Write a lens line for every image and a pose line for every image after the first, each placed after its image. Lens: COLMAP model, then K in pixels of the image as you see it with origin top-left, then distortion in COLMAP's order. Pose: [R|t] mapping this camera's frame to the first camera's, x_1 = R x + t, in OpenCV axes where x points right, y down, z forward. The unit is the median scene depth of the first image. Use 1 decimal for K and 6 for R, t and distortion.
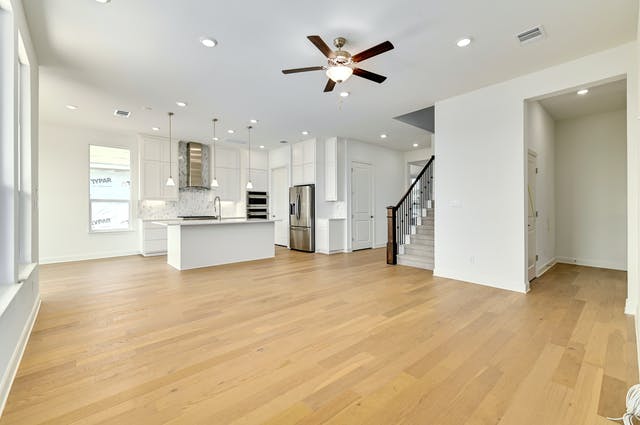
lens RADIAL K [[273.7, 0, 316.3], [0, 273.7, 207.4], [0, 0, 1]] dist [0.016142, -0.000094]
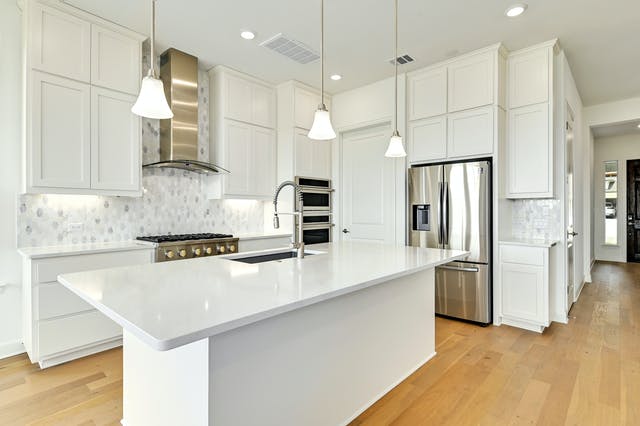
lens RADIAL K [[321.9, 0, 317.5], [0, 321.9, 205.0], [0, 0, 1]] dist [0.024208, -0.000071]
pose [[0.993864, 0.002296, 0.110586, -0.320532], [-0.000541, 0.999874, -0.015896, -0.005433], [-0.110609, 0.015739, 0.993739, 0.546594]]
